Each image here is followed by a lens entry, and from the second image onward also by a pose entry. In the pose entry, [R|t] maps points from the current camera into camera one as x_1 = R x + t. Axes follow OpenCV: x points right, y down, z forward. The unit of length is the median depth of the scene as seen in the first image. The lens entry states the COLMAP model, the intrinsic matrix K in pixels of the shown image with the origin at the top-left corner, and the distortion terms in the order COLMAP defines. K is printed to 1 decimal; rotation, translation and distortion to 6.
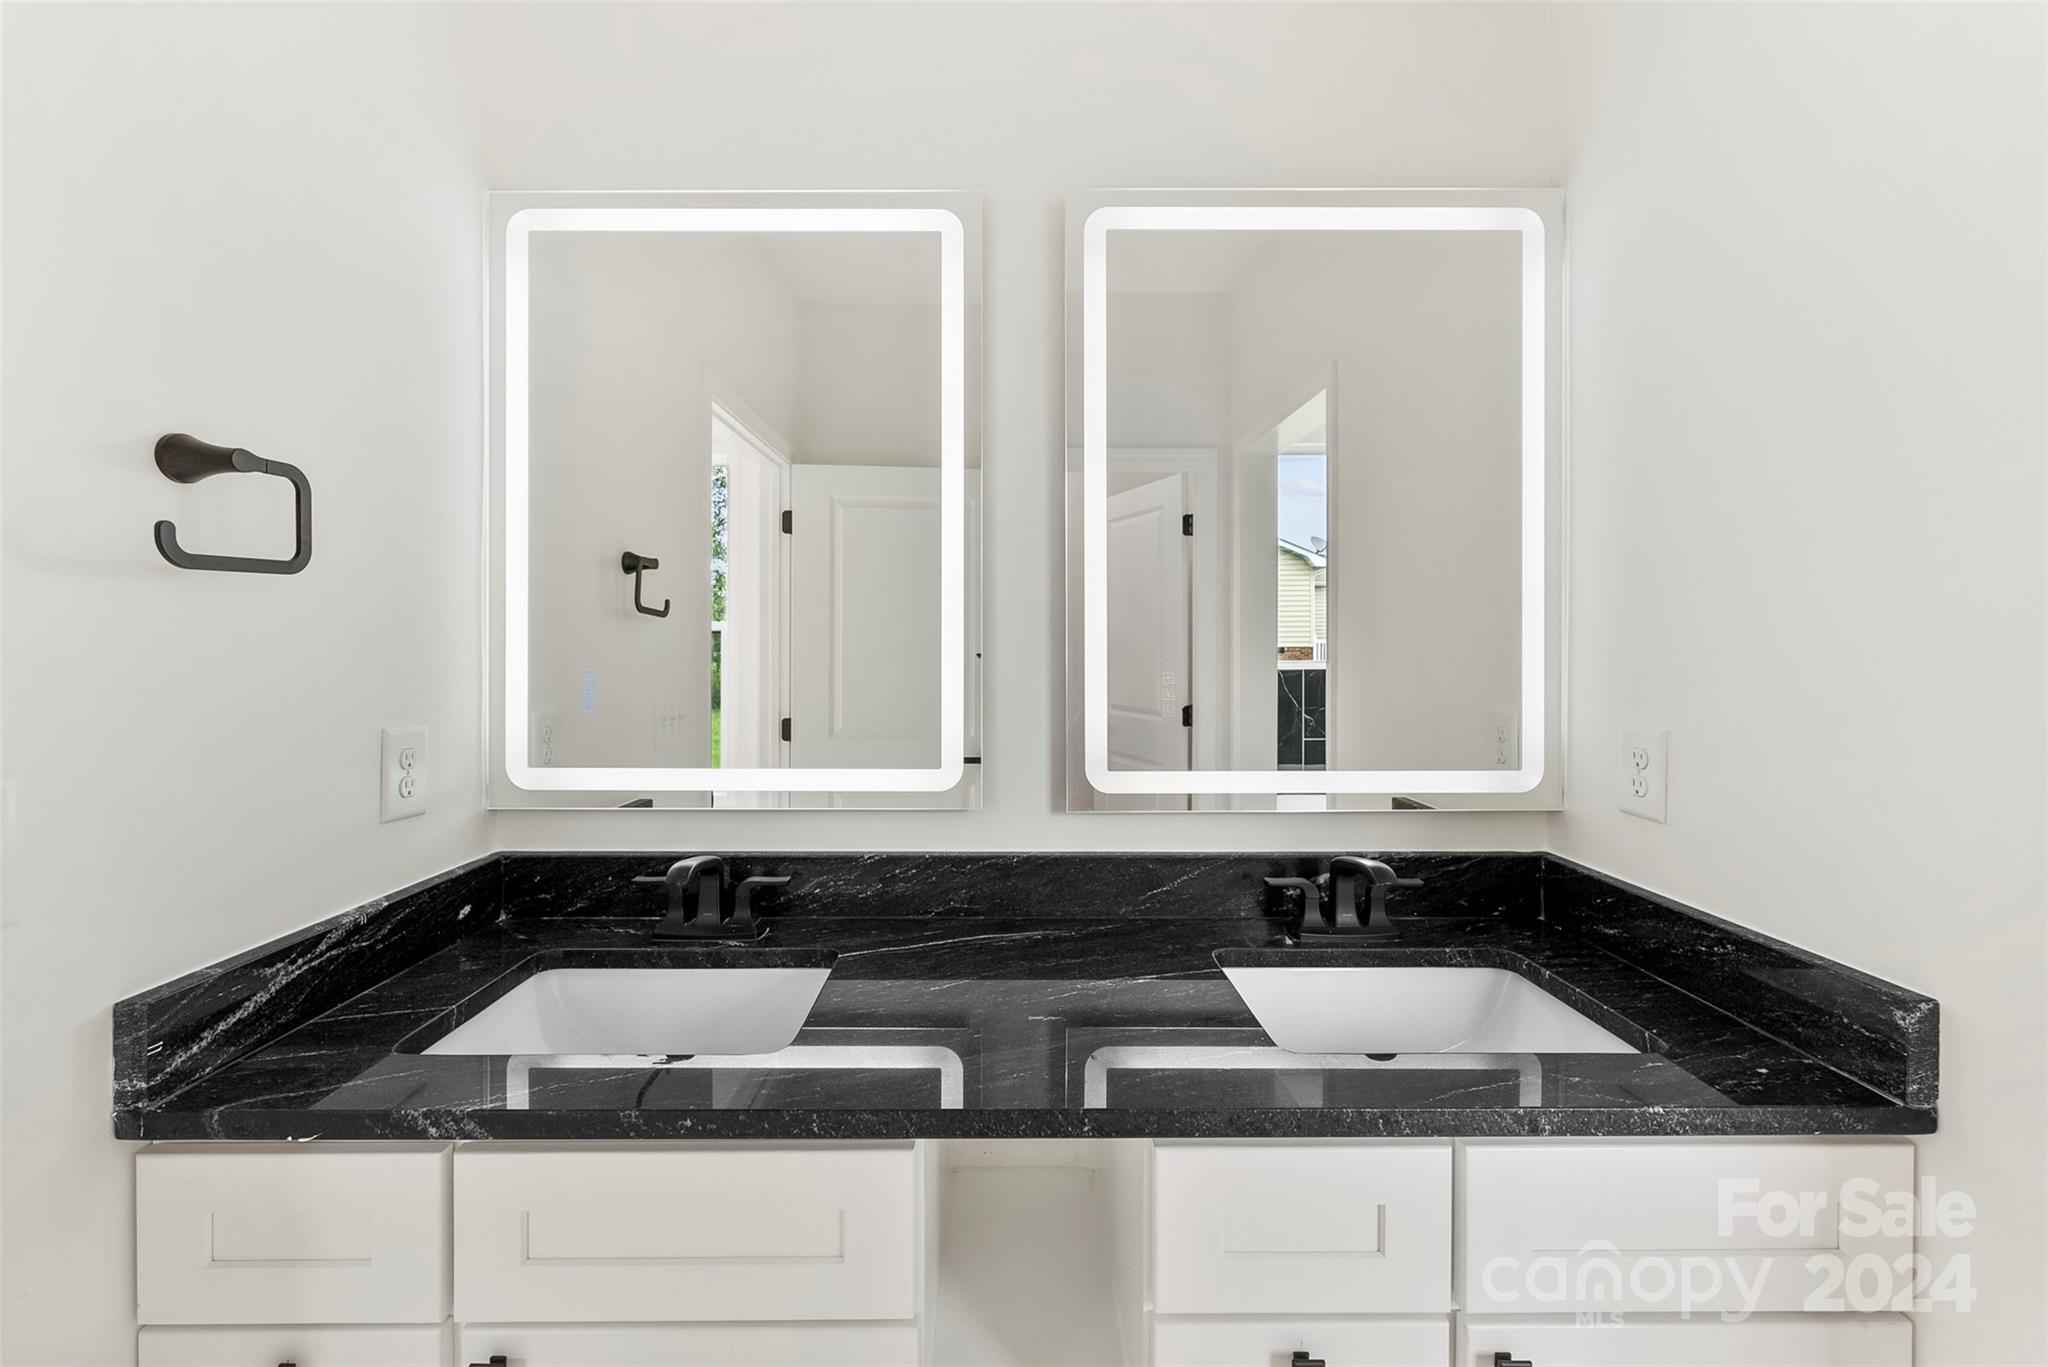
lens RADIAL K [[848.7, 0, 987.3], [0, 848.7, 654.6], [0, 0, 1]] dist [-0.000796, 0.000151]
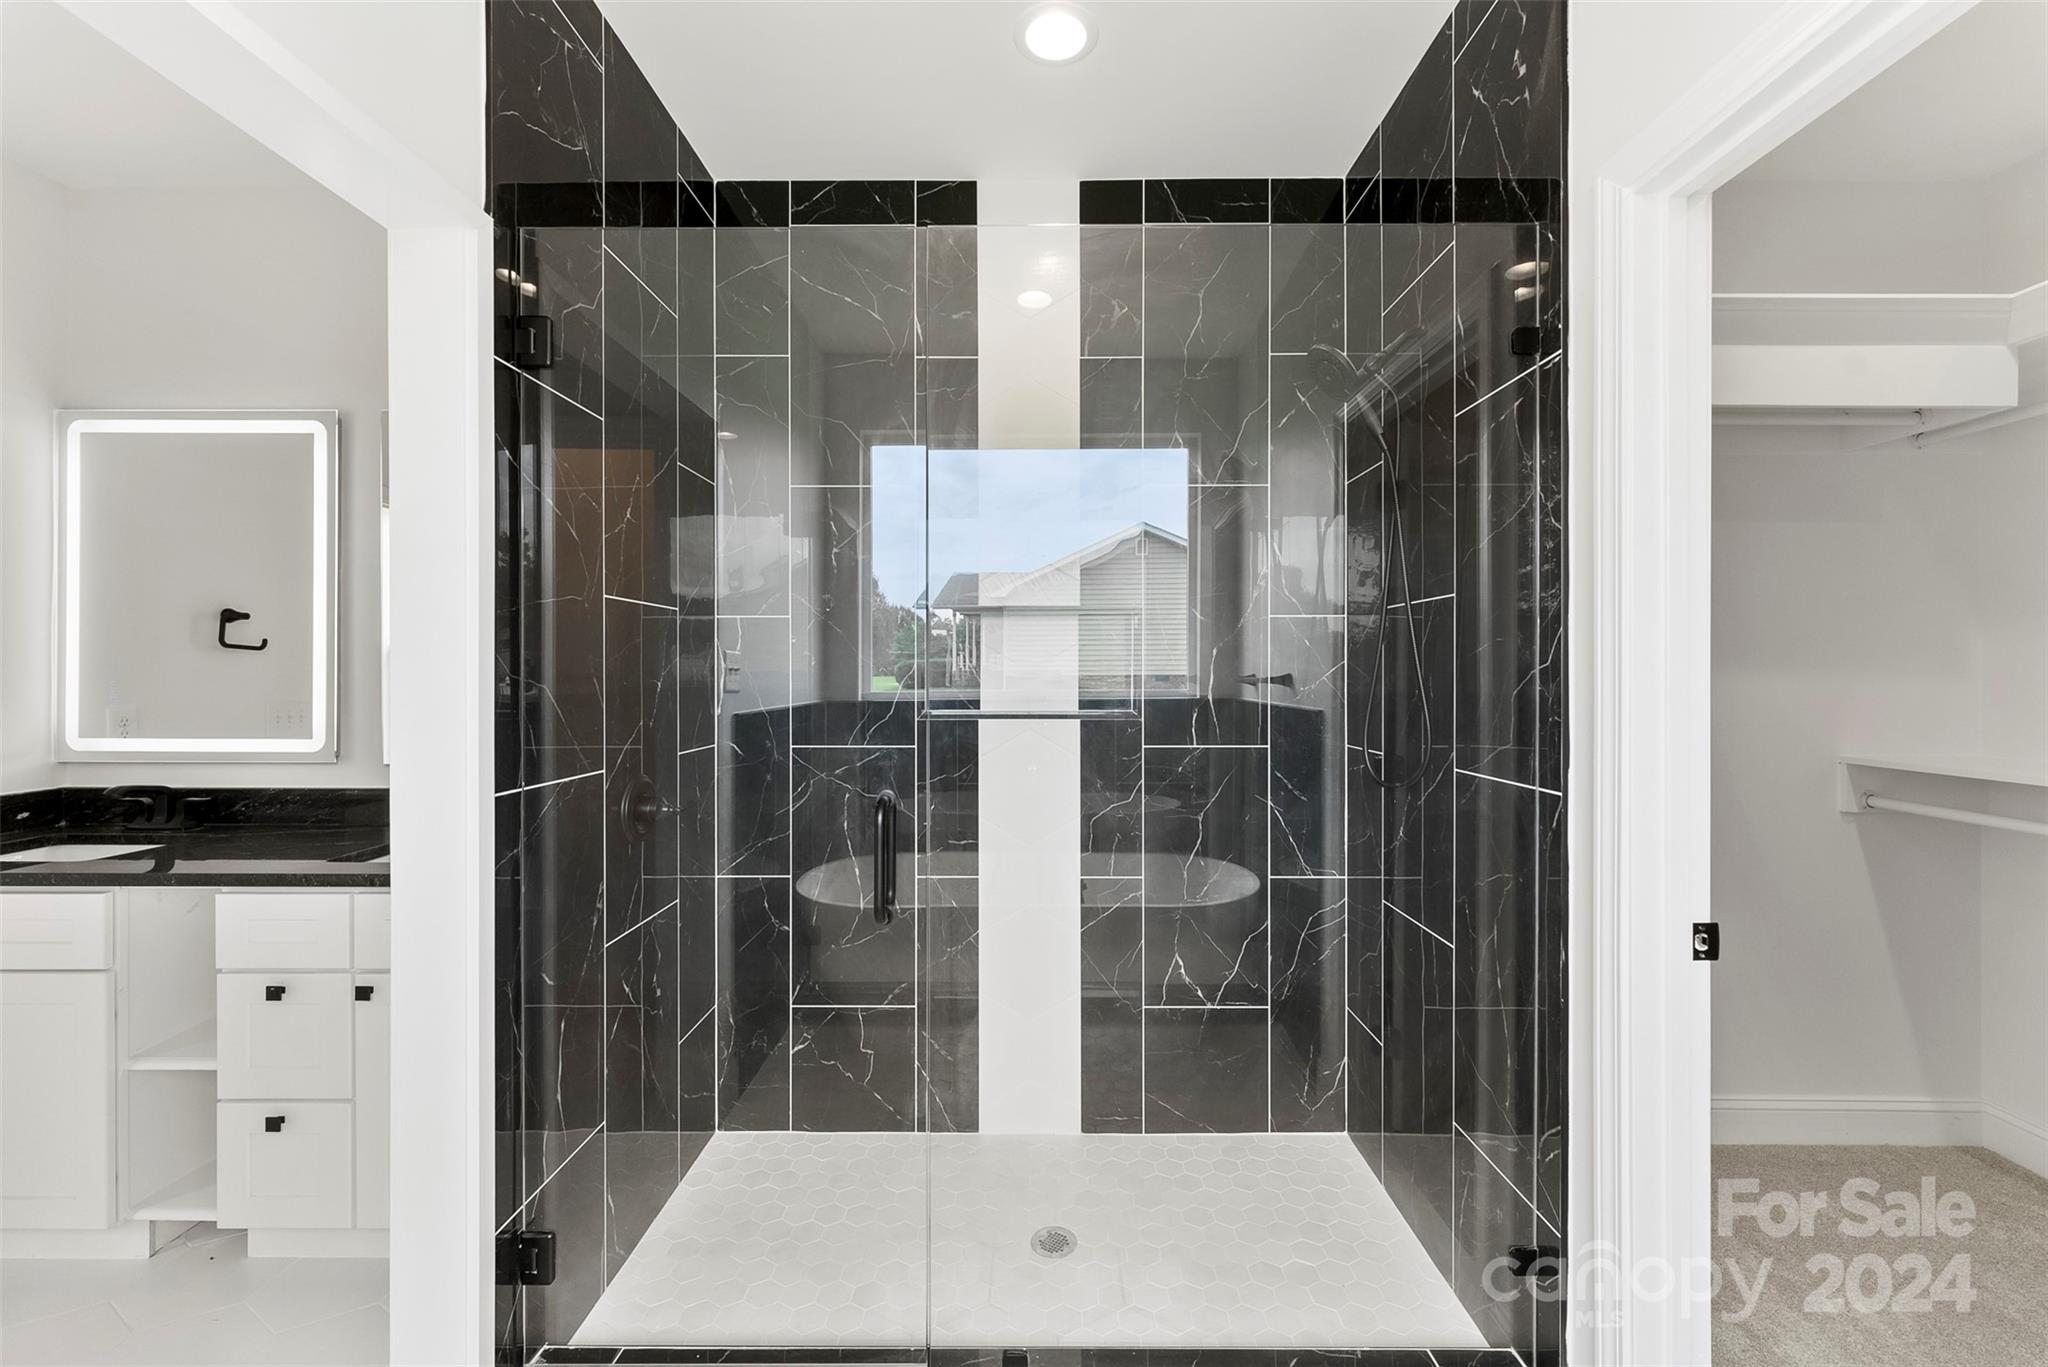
lens RADIAL K [[848.7, 0, 1033.9], [0, 848.7, 674.5], [0, 0, 1]] dist [-0.000796, 0.000151]
pose [[0.999992, 0.002921, -0.002544, 1.437790], [-0.002945, 0.999948, -0.009803, 0.014518], [0.002516, 0.009810, 0.999949, -0.746690]]
